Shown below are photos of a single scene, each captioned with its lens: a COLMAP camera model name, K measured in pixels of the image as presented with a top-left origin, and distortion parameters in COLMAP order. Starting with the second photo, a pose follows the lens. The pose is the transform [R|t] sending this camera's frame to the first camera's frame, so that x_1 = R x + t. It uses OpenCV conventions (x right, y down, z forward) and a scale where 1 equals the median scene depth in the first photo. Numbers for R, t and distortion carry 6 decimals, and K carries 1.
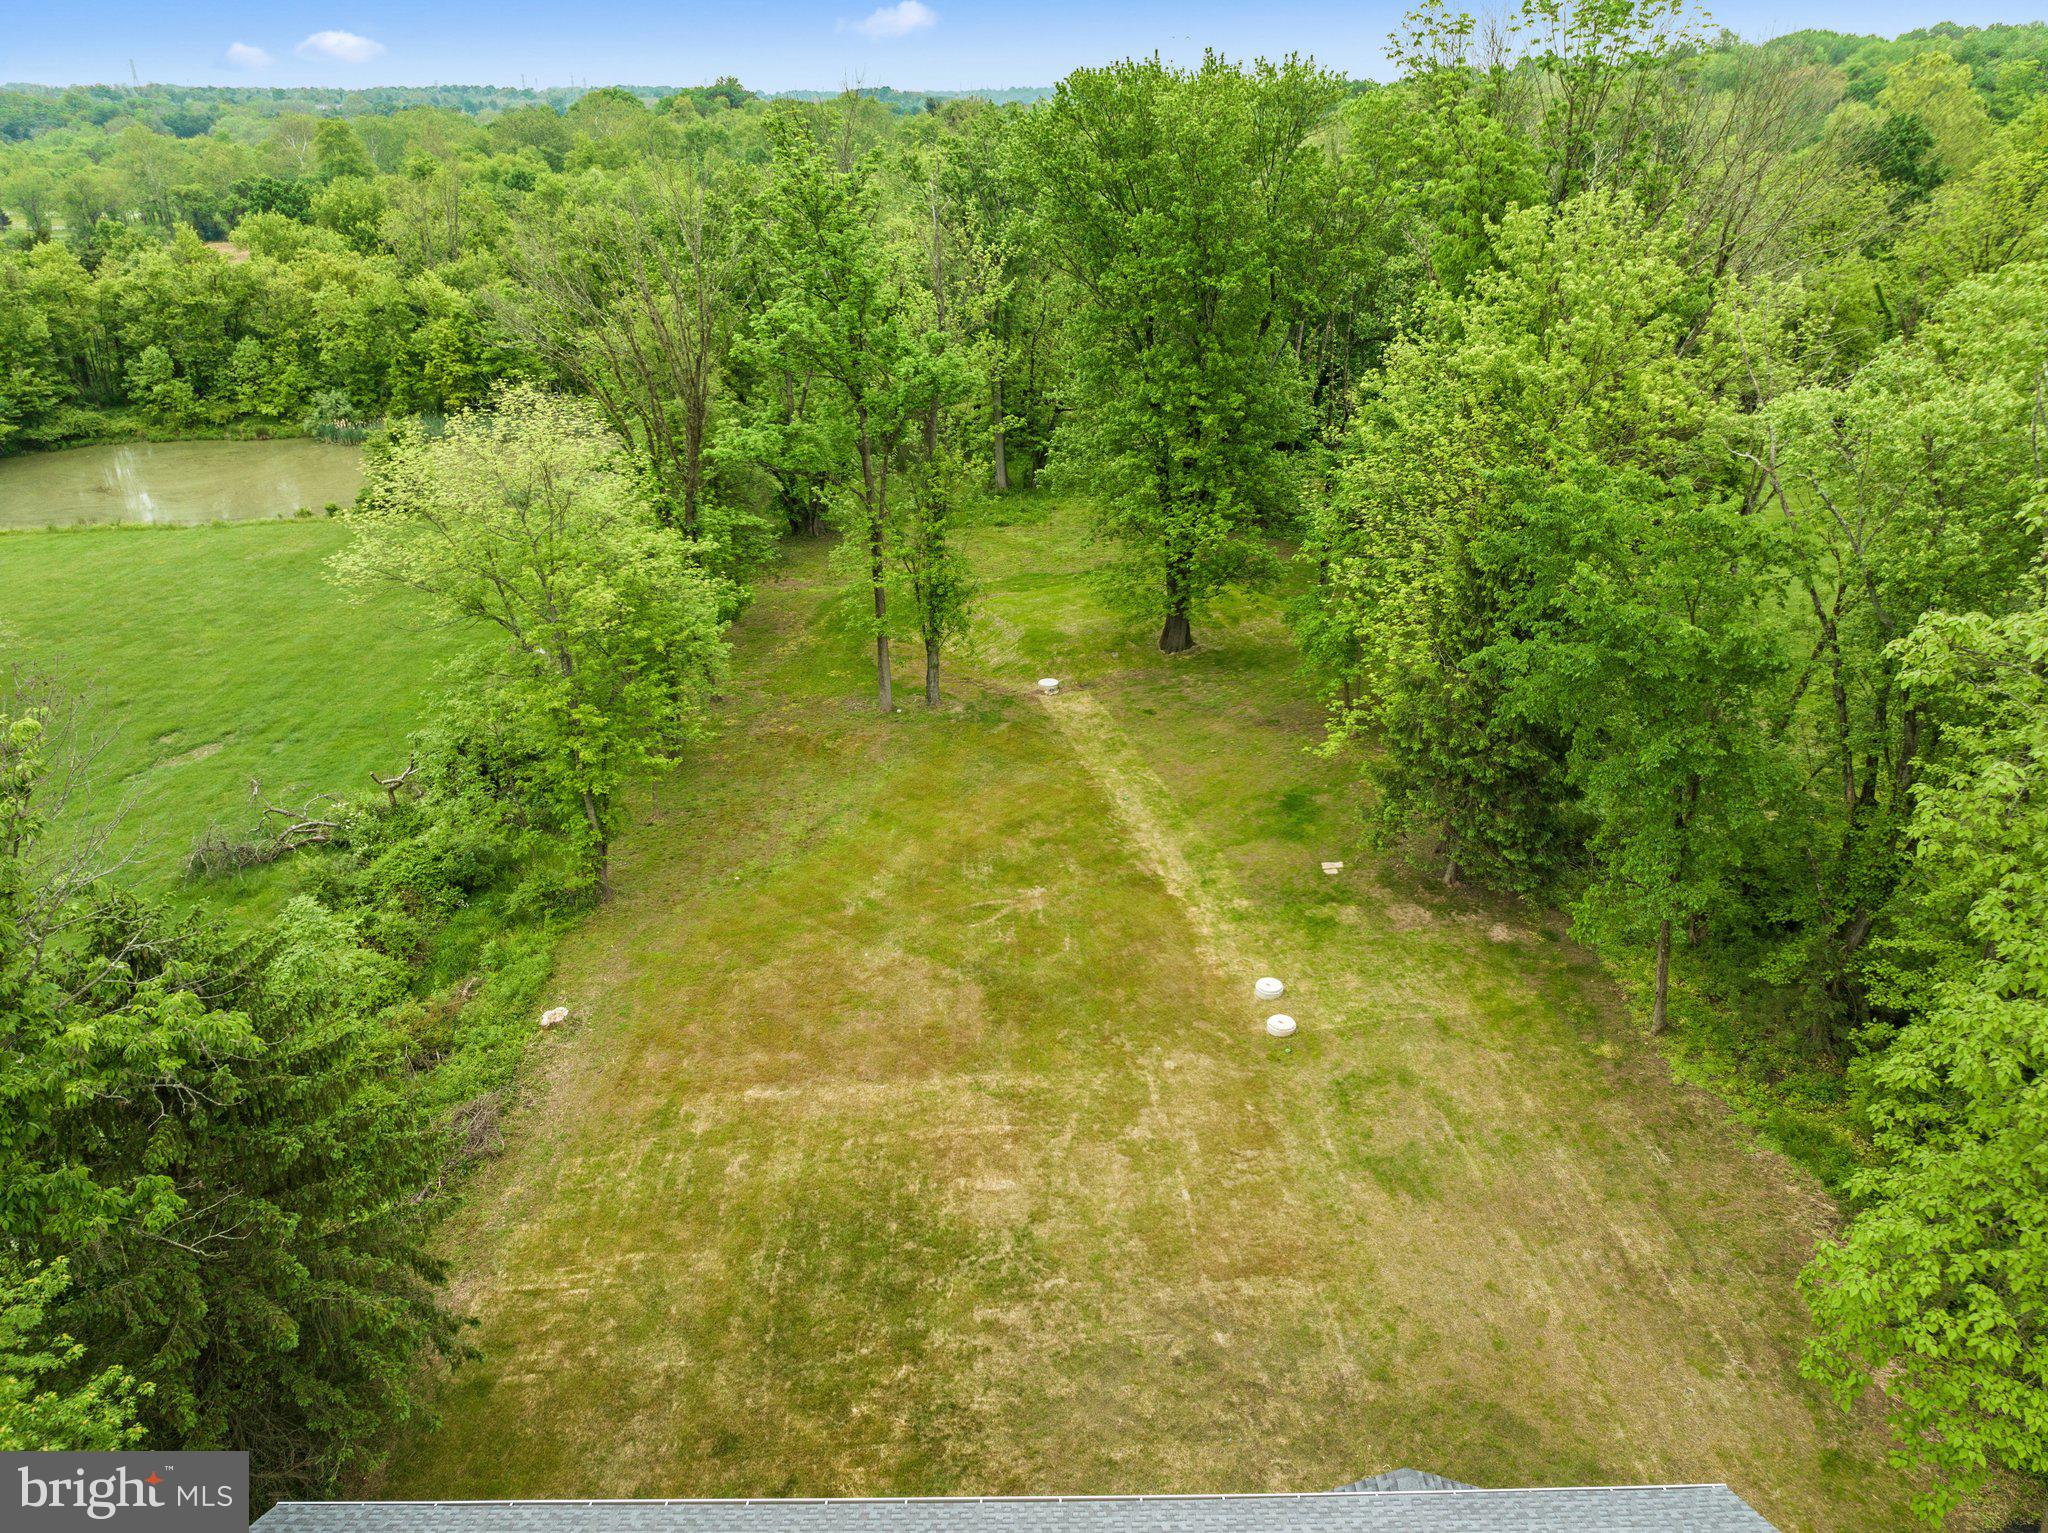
lens RADIAL K [[1478.0, 0, 1044.6], [0, 1478.0, 756.6], [0, 0, 1]] dist [-0.063226, 0.035586]
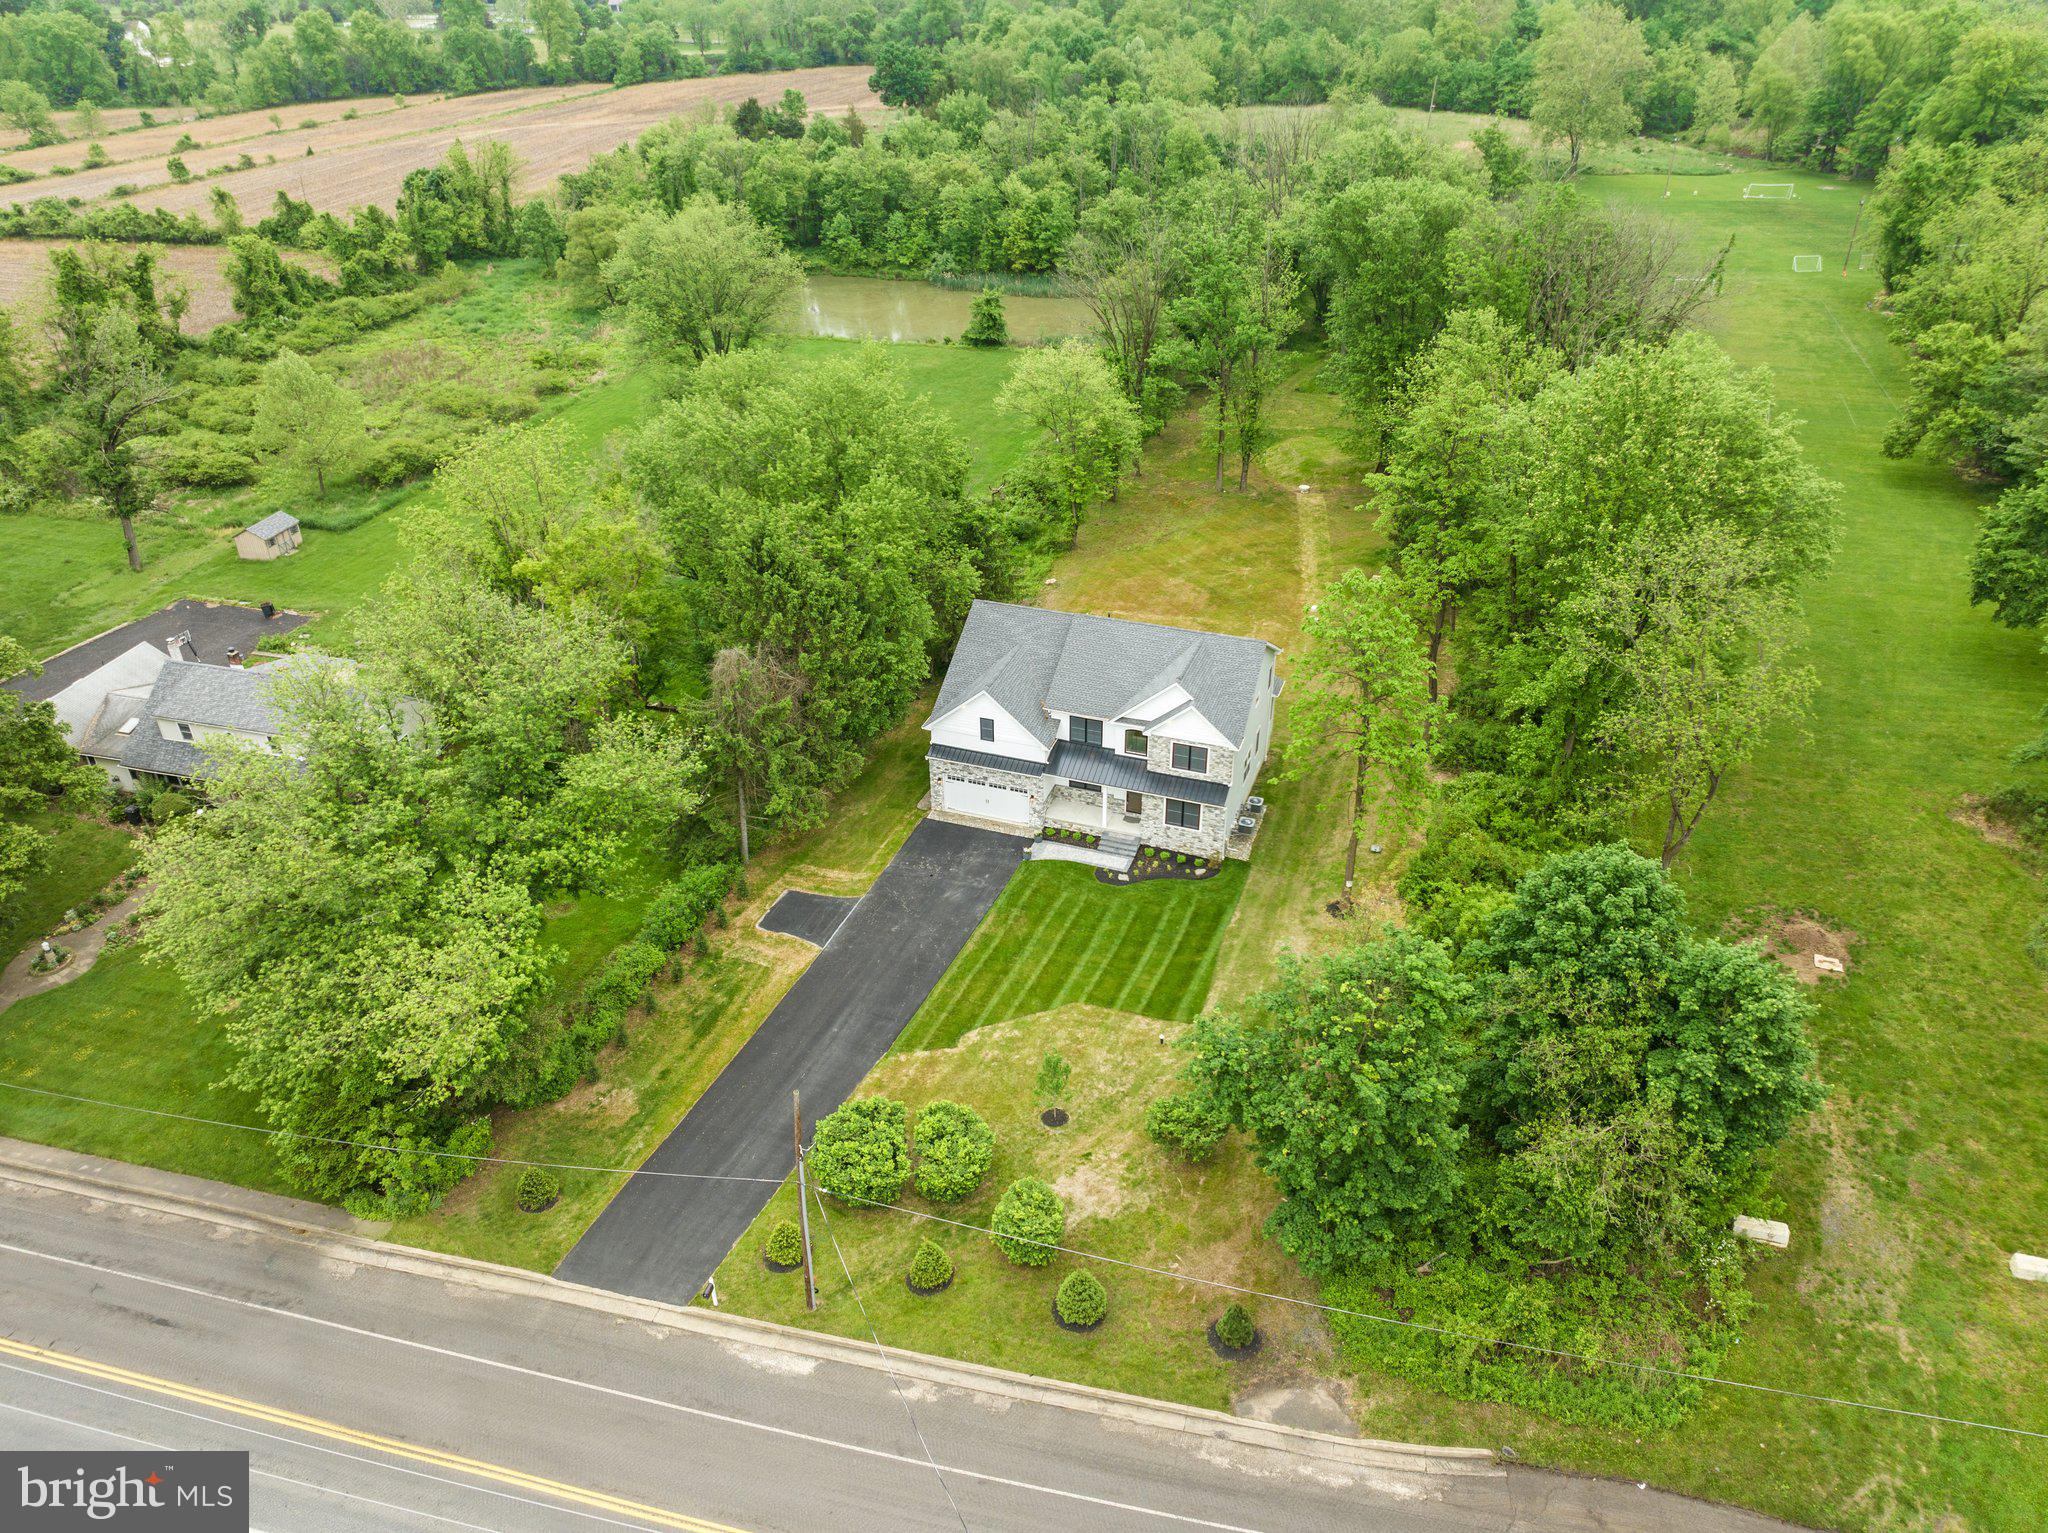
lens RADIAL K [[1478.0, 0, 1026.1], [0, 1478.0, 766.7], [0, 0, 1]] dist [-0.063226, 0.035586]
pose [[0.938428, 0.180116, -0.294808, 0.301702], [-0.139149, 0.978120, 0.154654, 0.061868], [0.316214, -0.104109, 0.942958, -1.002960]]
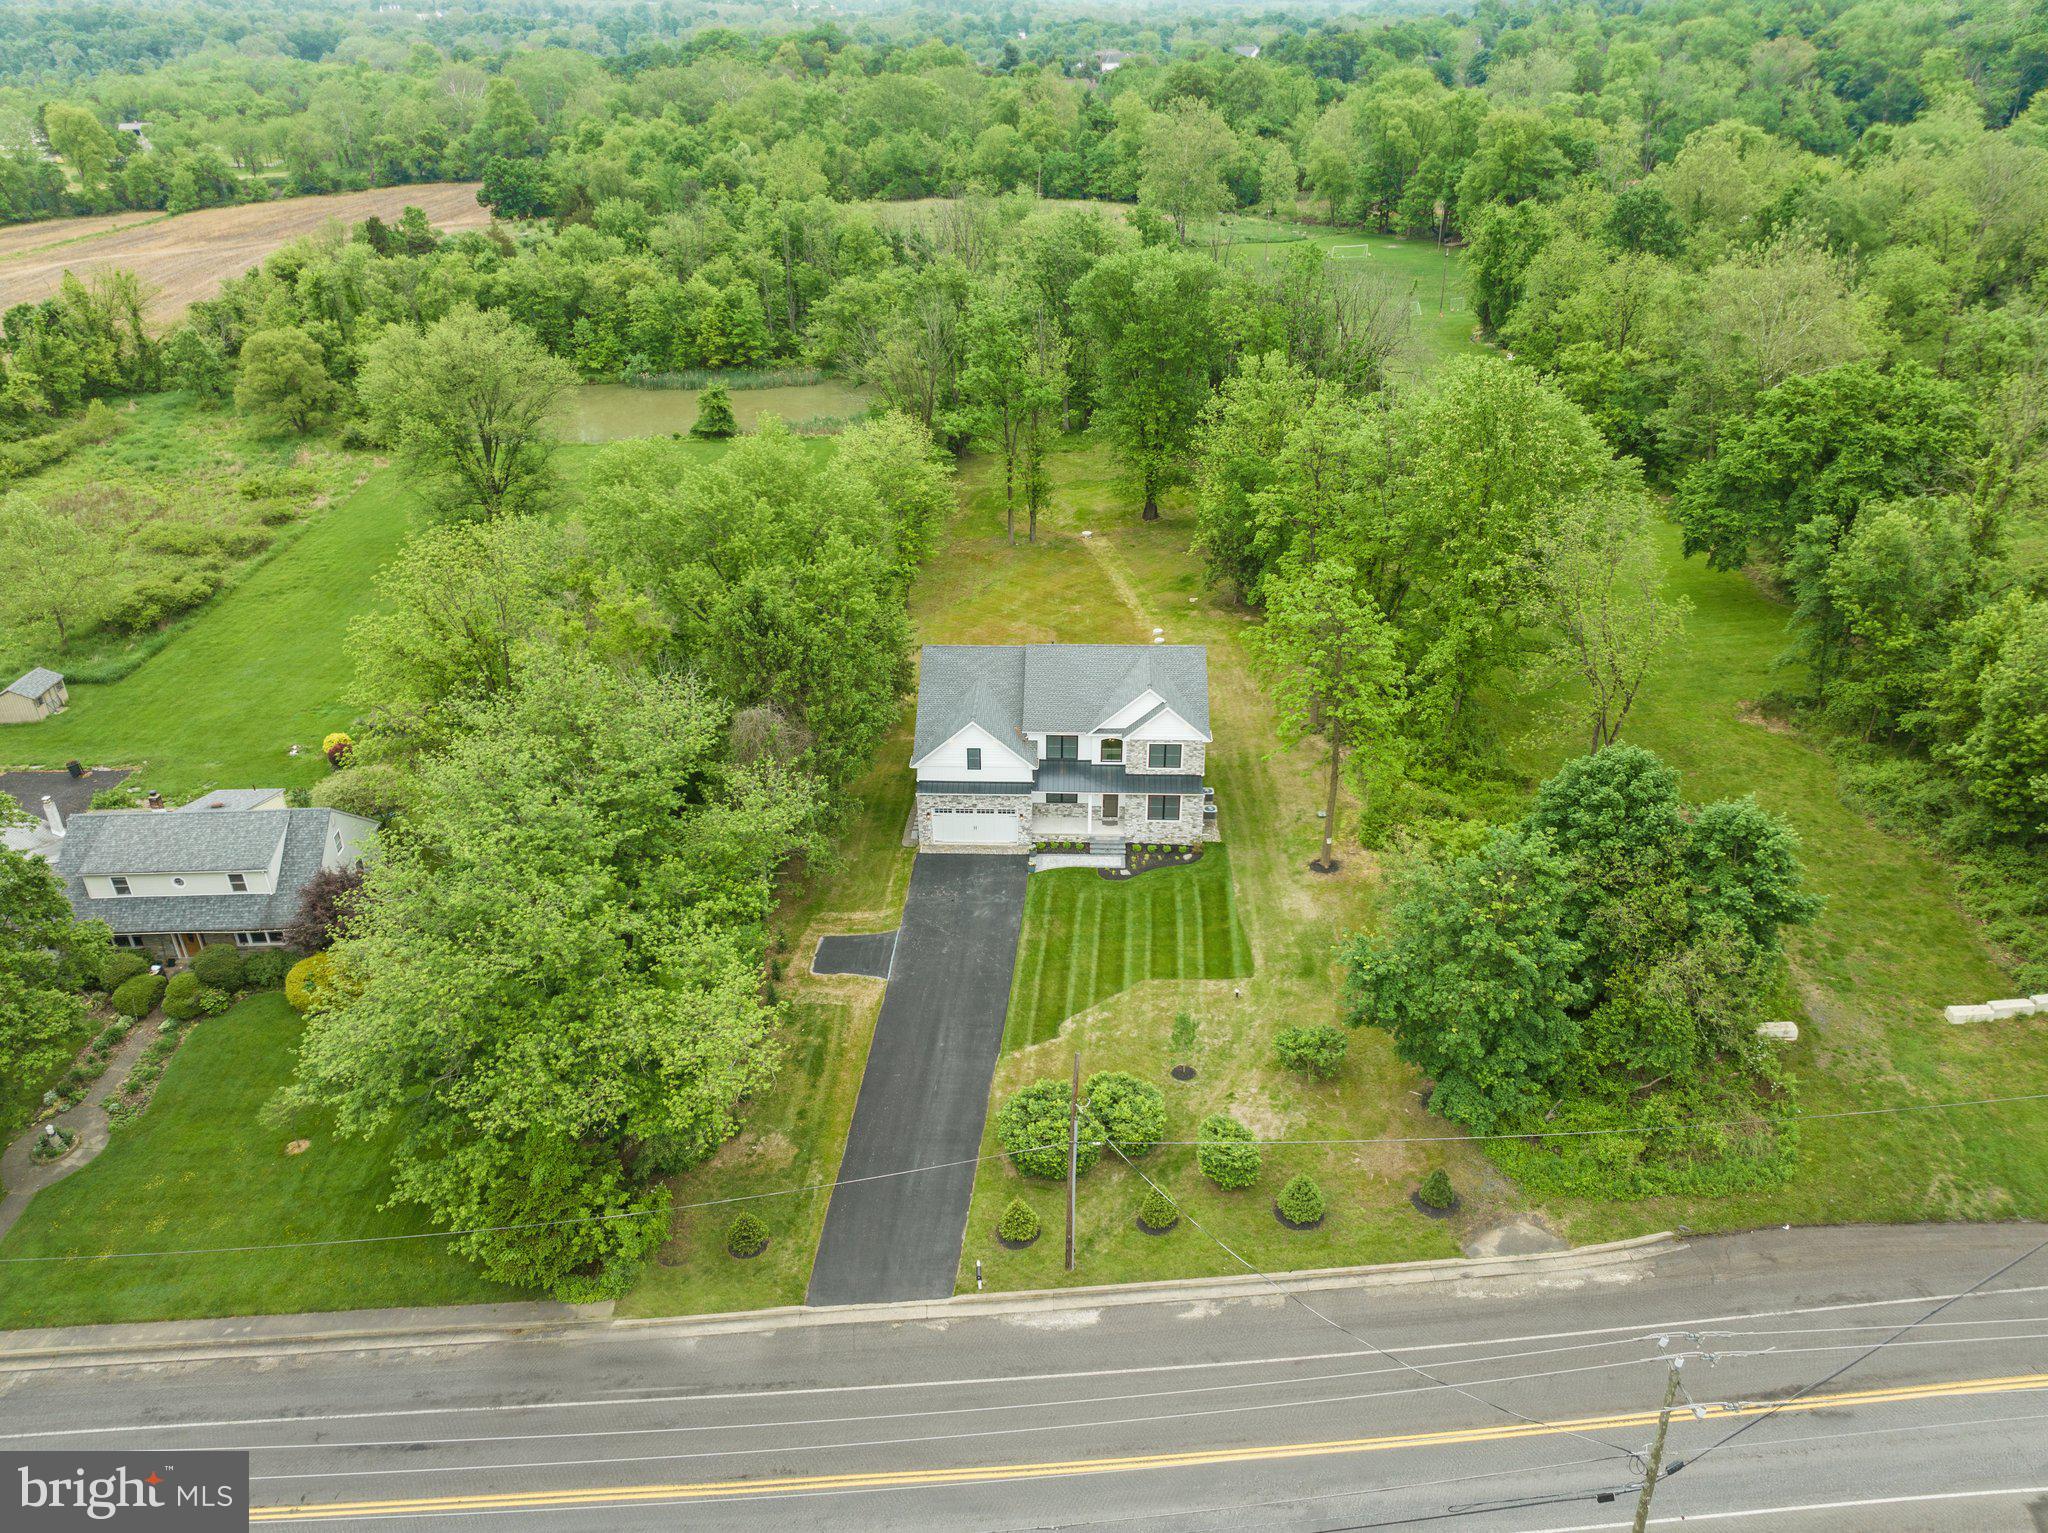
lens RADIAL K [[1478.0, 0, 1045.2], [0, 1478.0, 760.6], [0, 0, 1]] dist [-0.063226, 0.035586]
pose [[0.999083, 0.022112, -0.036655, 0.028006], [-0.019531, 0.997403, 0.069330, 0.131880], [0.038093, -0.068550, 0.996920, -1.151306]]
